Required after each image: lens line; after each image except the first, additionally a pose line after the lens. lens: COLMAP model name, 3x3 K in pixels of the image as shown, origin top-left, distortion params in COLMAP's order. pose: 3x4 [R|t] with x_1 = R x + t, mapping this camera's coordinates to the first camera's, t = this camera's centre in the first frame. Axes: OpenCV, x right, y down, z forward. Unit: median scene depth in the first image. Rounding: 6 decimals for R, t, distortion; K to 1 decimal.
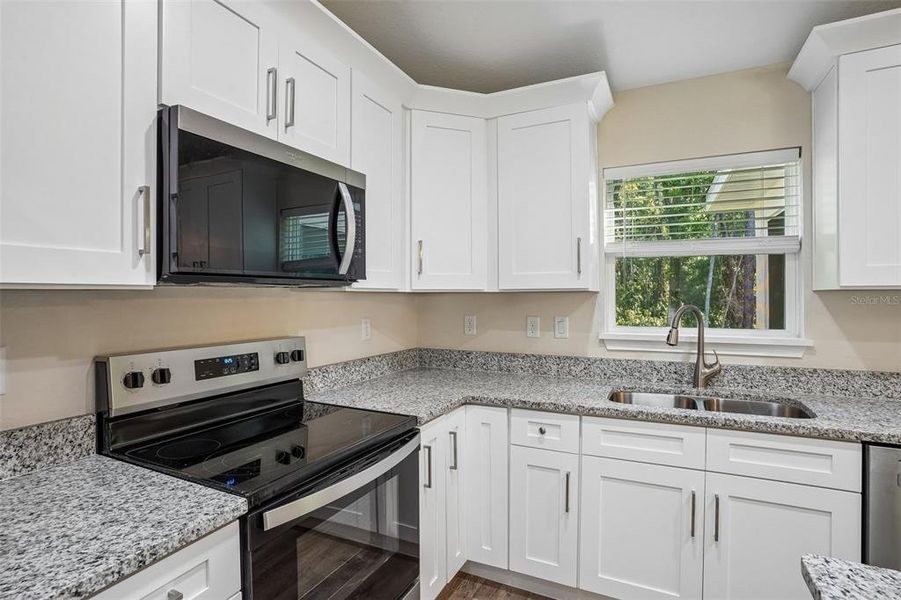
lens RADIAL K [[446.7, 0, 450.5], [0, 446.7, 300.0], [0, 0, 1]] dist [-0.081245, 0.038141]
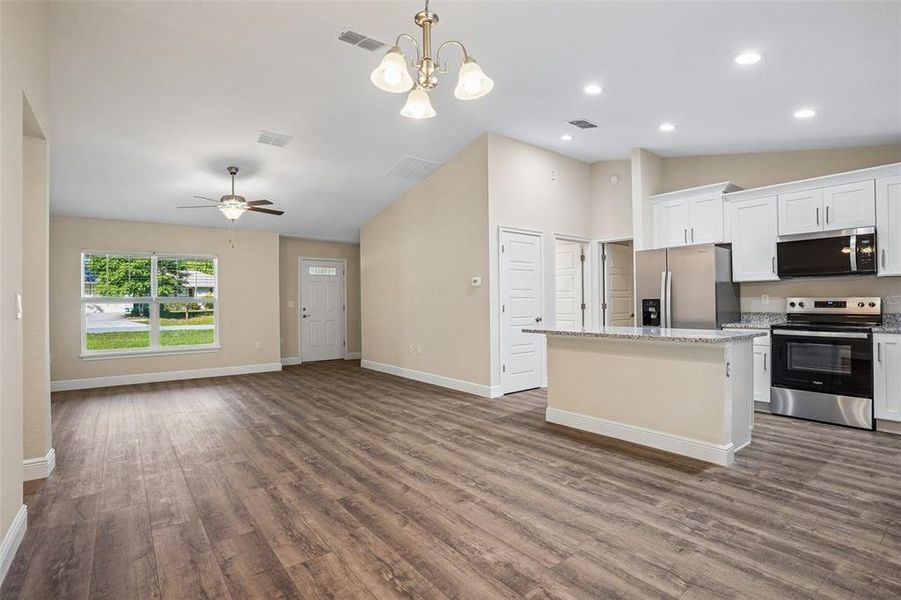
lens RADIAL K [[442.3, 0, 450.5], [0, 442.3, 300.0], [0, 0, 1]] dist [-0.078196, 0.036037]
pose [[-0.438530, 0.003994, -0.898707, 2.494571], [0.003725, 0.999990, 0.002627, 0.080734], [0.898709, -0.002196, -0.438541, -0.028755]]
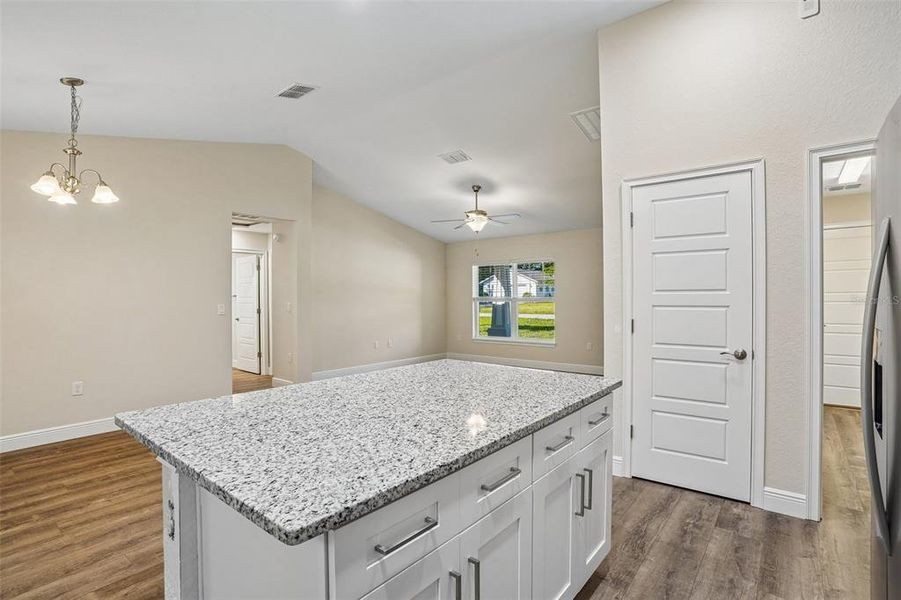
lens RADIAL K [[446.7, 0, 450.5], [0, 446.7, 300.0], [0, 0, 1]] dist [-0.081245, 0.038141]
pose [[-0.974578, 0.009591, 0.223844, 0.089468], [0.012902, 0.999828, 0.013333, 0.022464], [-0.223678, 0.015882, -0.974534, 0.714767]]
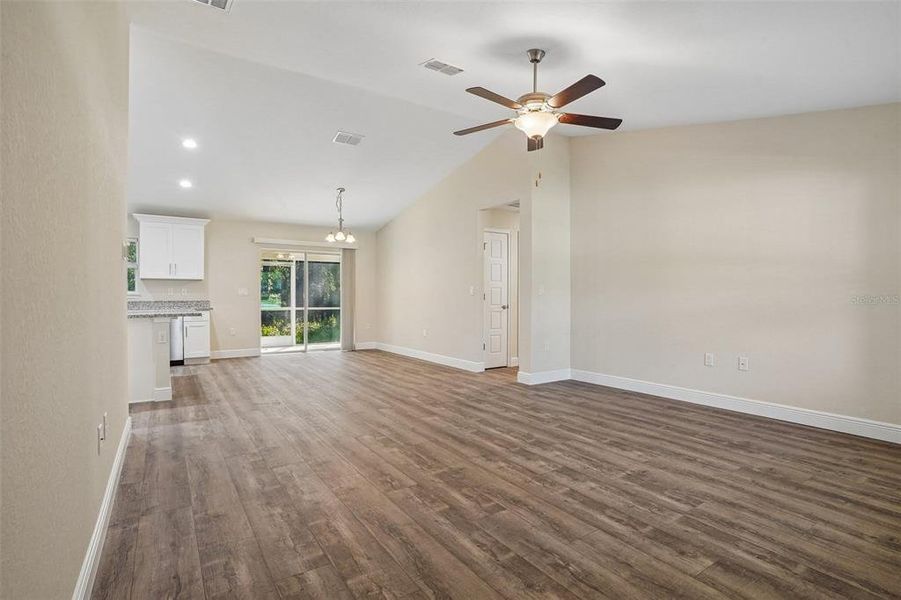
lens RADIAL K [[468.3, 0, 455.1], [0, 468.3, 302.0], [0, 0, 1]] dist [-0.067833, 0.045410]
pose [[0.516683, -0.003355, 0.856170, -1.075931], [0.004621, 0.999989, 0.001129, 0.174476], [-0.856165, 0.003373, 0.516692, -3.234165]]
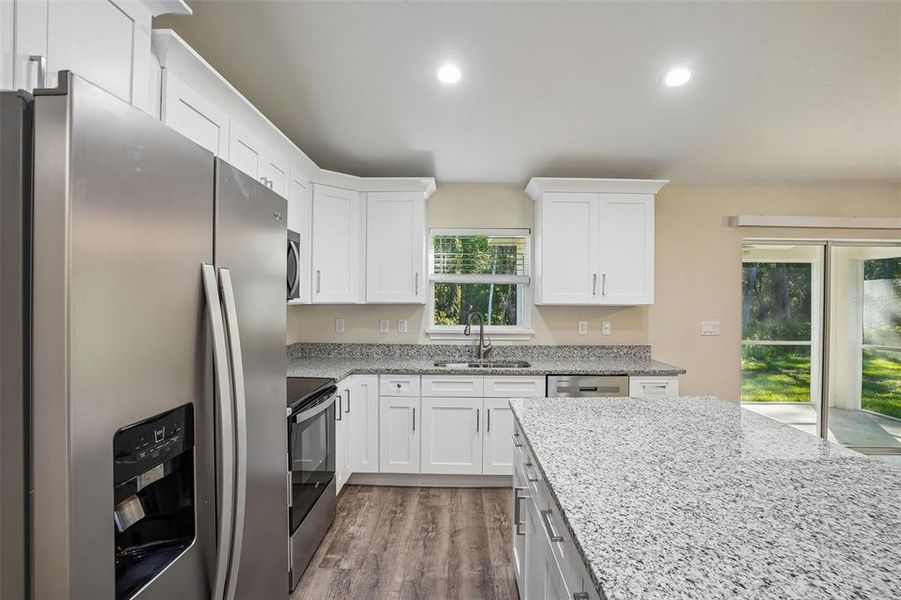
lens RADIAL K [[442.3, 0, 450.5], [0, 442.3, 300.0], [0, 0, 1]] dist [-0.078196, 0.036037]
pose [[0.904494, 0.007939, 0.426413, -0.335693], [-0.006588, 0.999968, -0.004643, -0.031621], [-0.426436, 0.001390, 0.904517, -0.621812]]
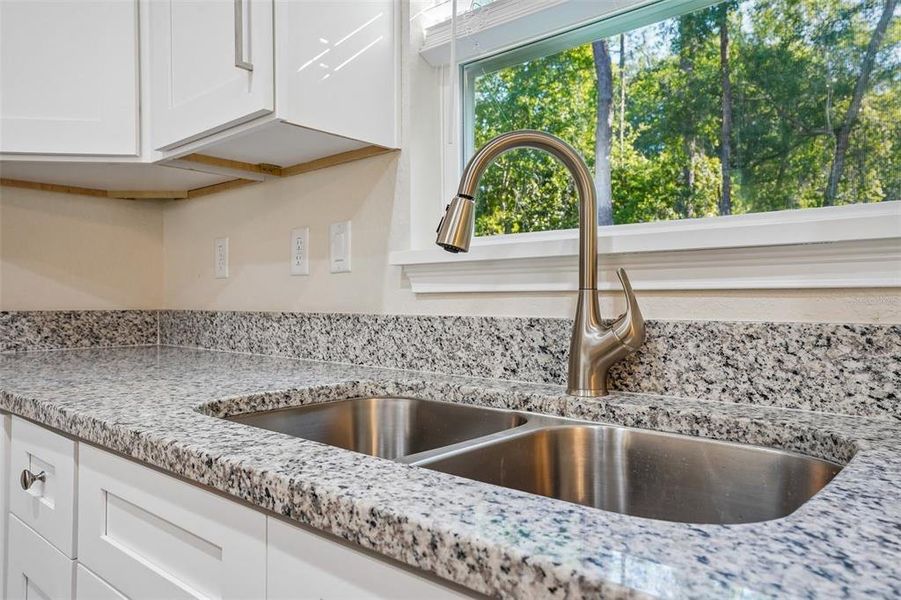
lens RADIAL K [[624.7, 0, 450.5], [0, 624.7, 300.0], [0, 0, 1]] dist [0.002889, 0.001018]
pose [[0.966852, -0.002591, -0.255323, 0.638728], [0.002425, 0.999997, -0.000962, 0.143652], [0.255325, 0.000311, 0.966855, 0.570713]]
